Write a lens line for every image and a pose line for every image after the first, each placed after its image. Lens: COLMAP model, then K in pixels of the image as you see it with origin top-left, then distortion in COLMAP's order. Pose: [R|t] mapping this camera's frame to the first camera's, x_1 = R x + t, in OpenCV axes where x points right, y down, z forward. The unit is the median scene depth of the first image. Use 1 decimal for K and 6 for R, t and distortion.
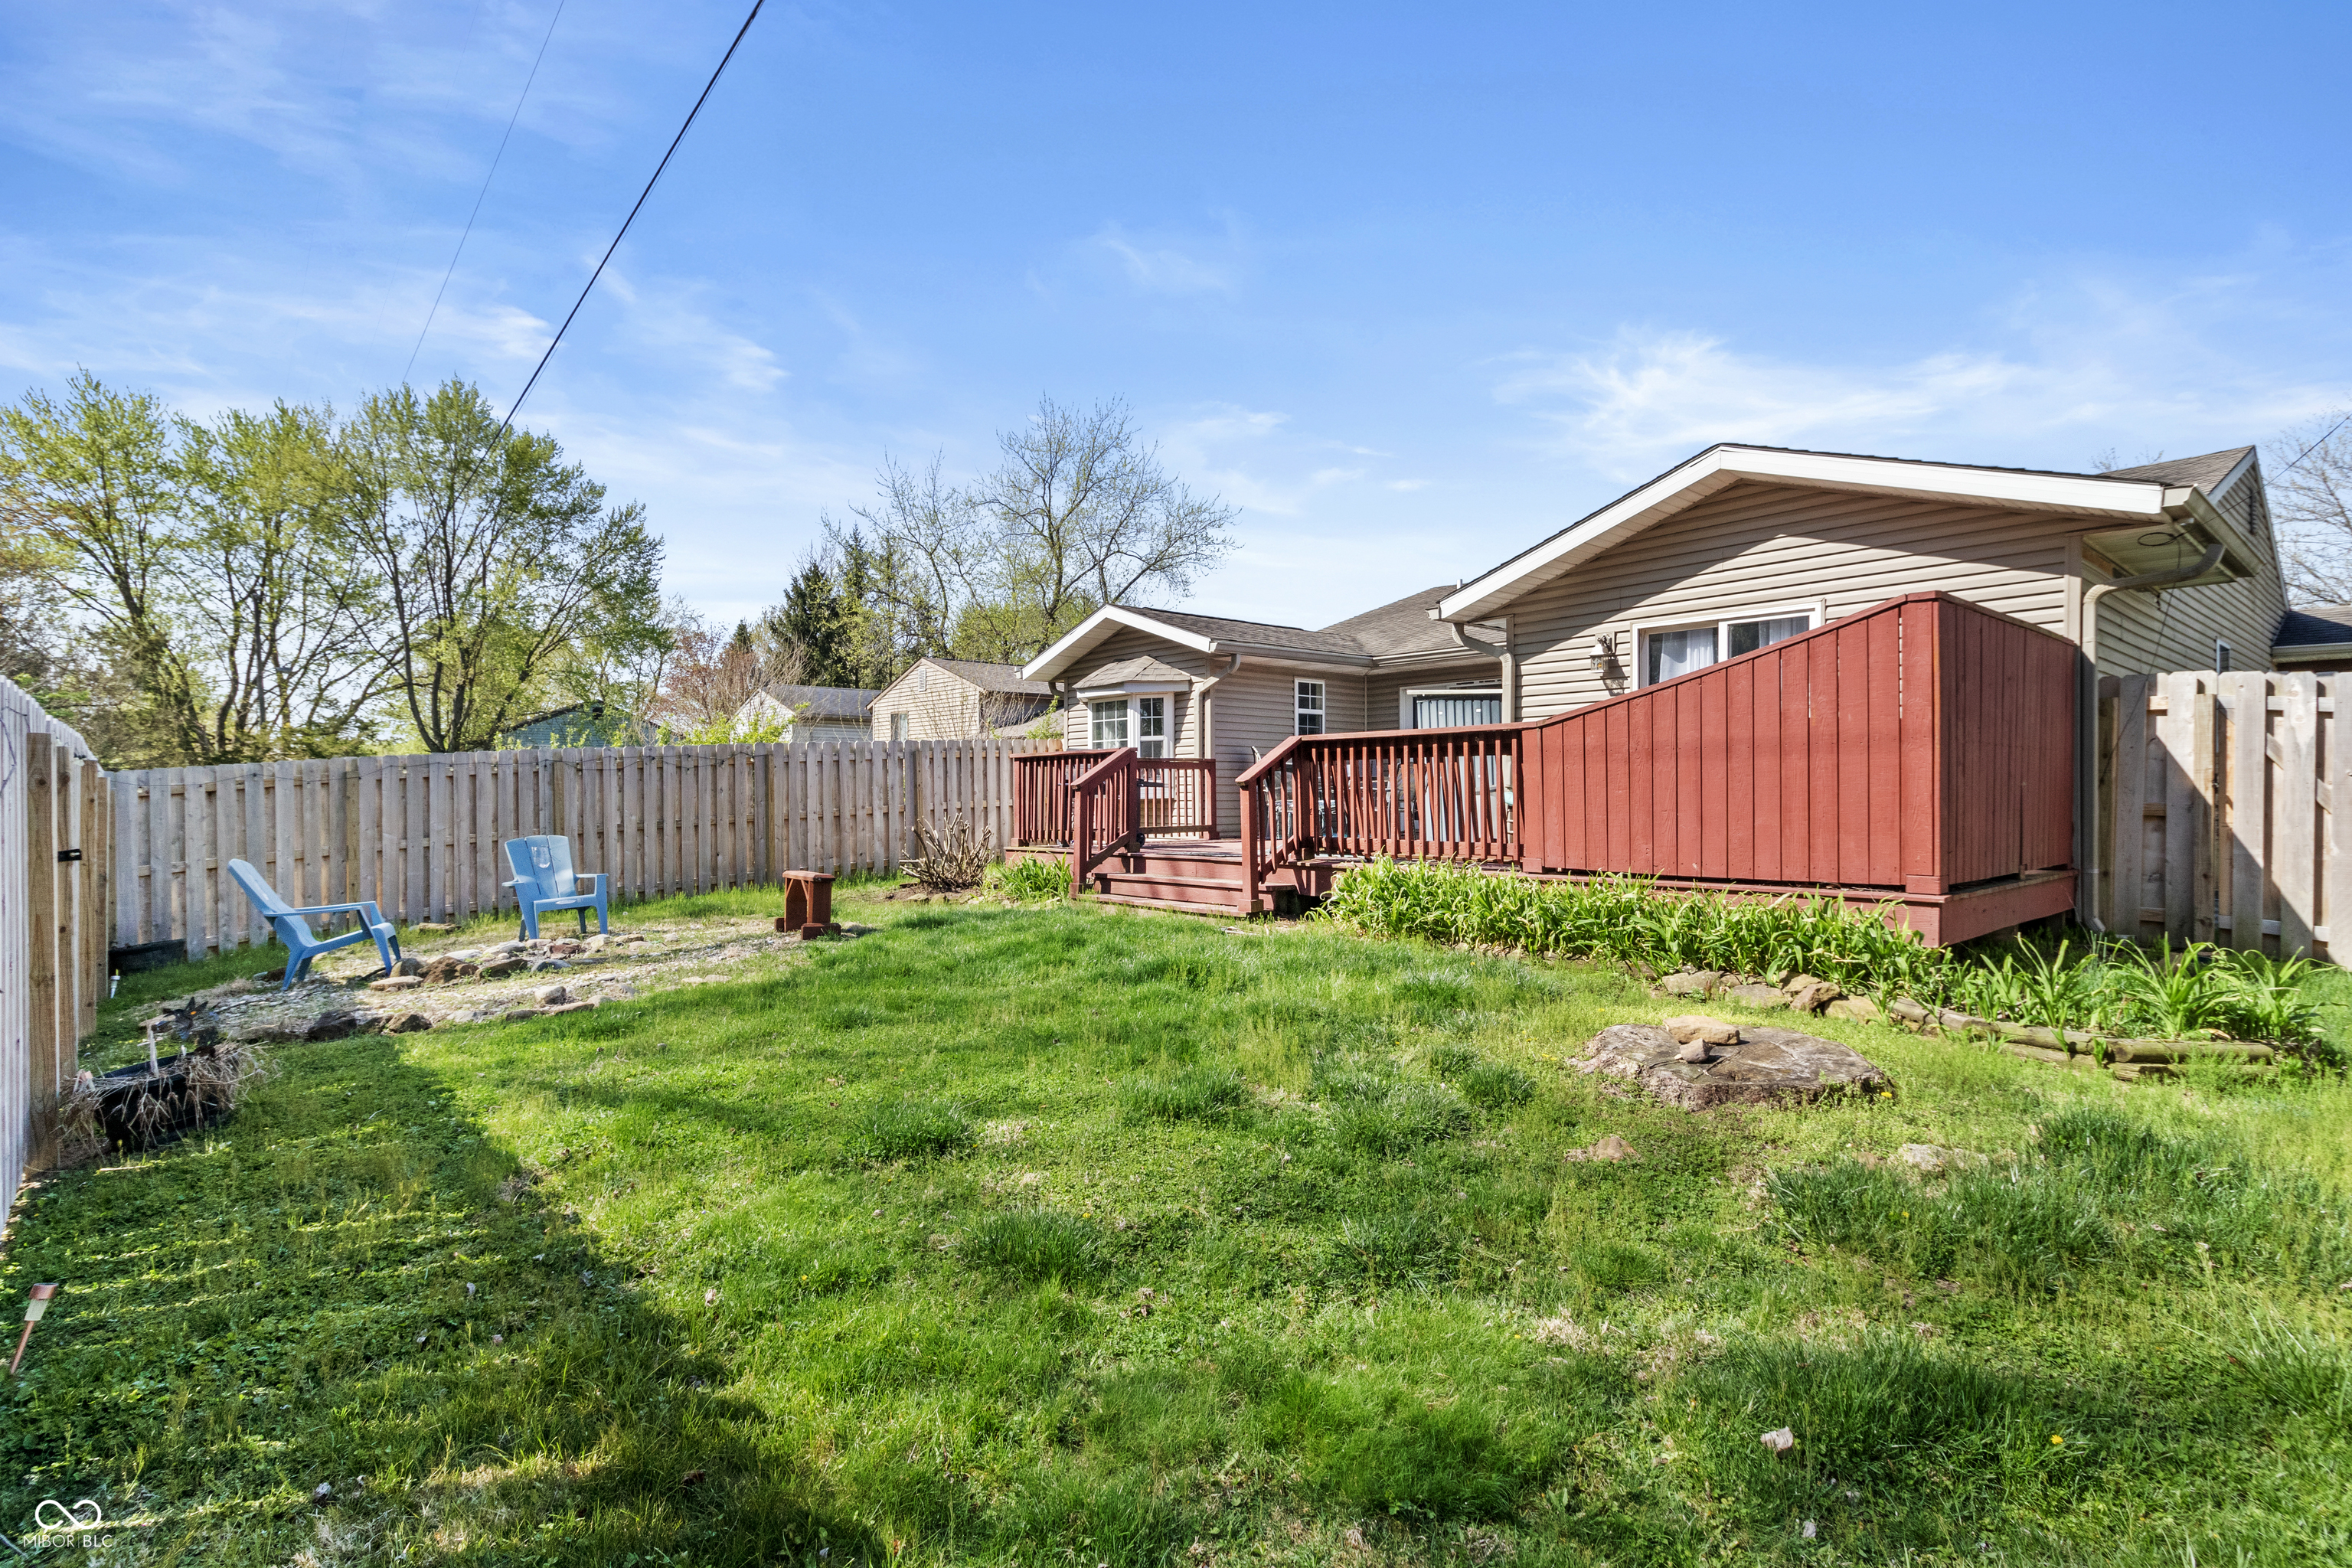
lens RADIAL K [[1103.3, 0, 1171.0], [0, 1103.3, 757.5], [0, 0, 1]] dist [0.002350, -0.000096]
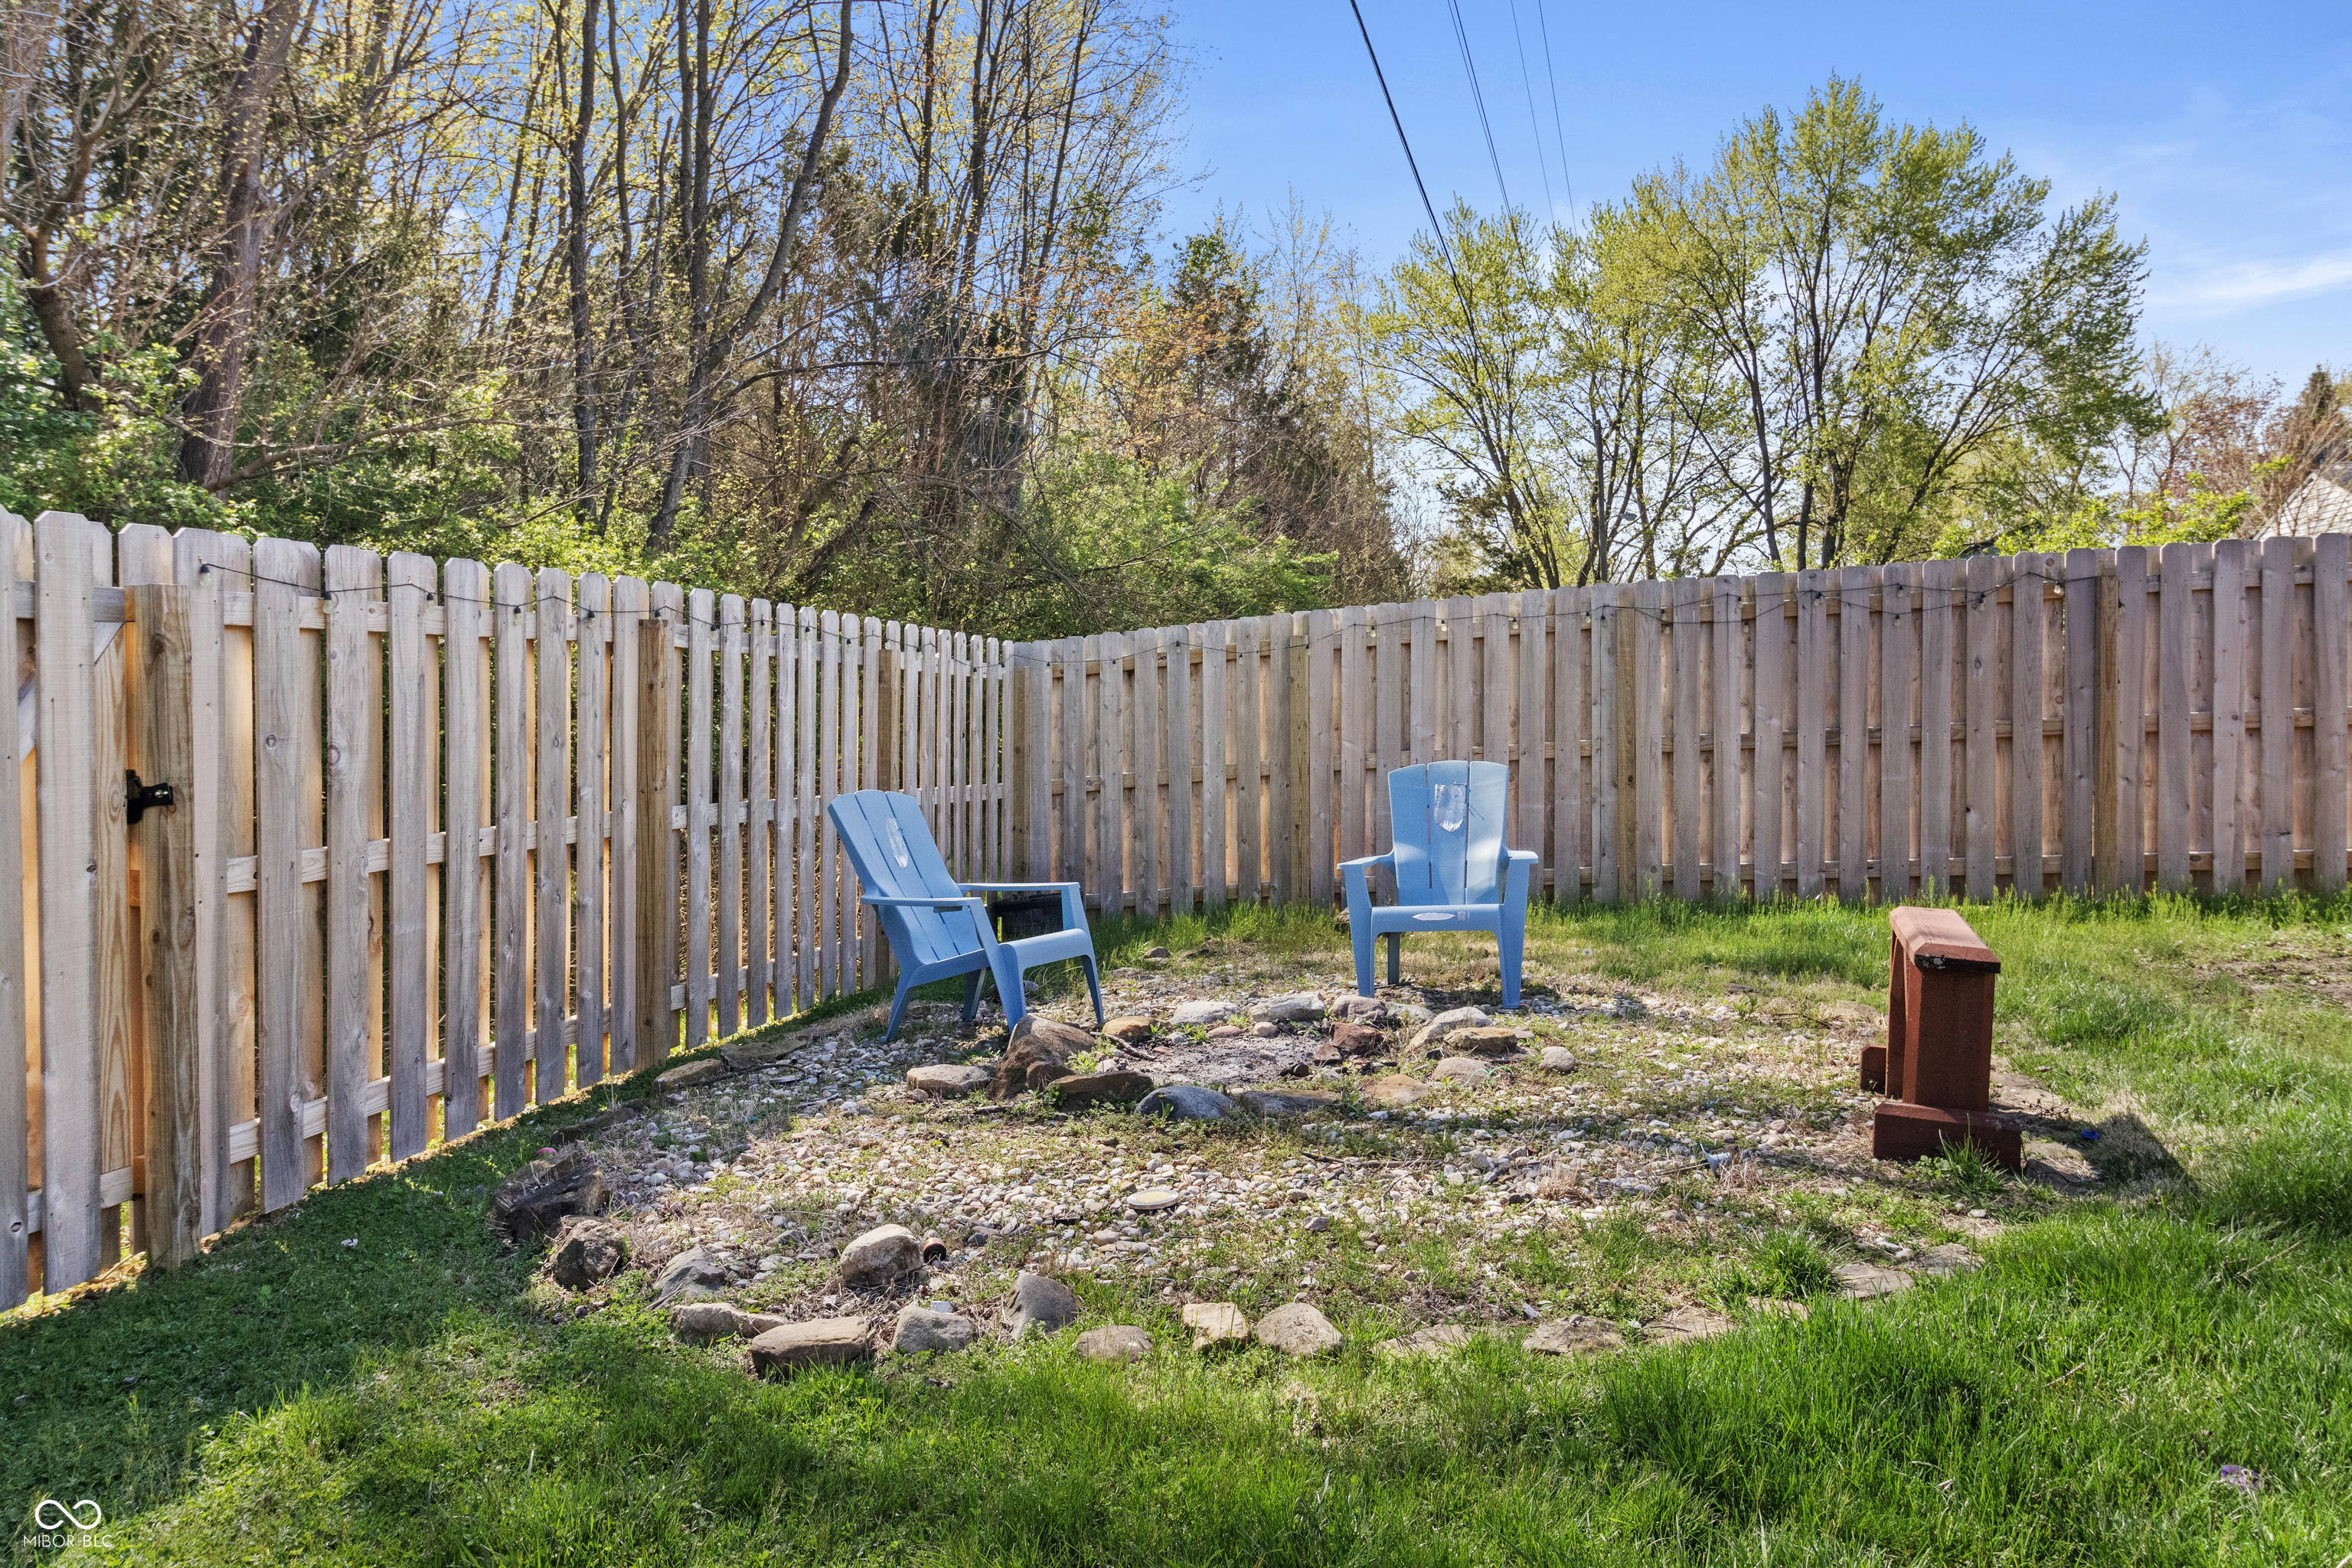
lens RADIAL K [[1581.0, 0, 1169.6], [0, 1581.0, 710.8], [0, 0, 1]] dist [0.004267, 0.001175]
pose [[0.530529, 0.017854, -0.847479, -0.042445], [0.031195, 0.998690, 0.040569, 0.012410], [0.847093, -0.047960, 0.529276, 0.366441]]
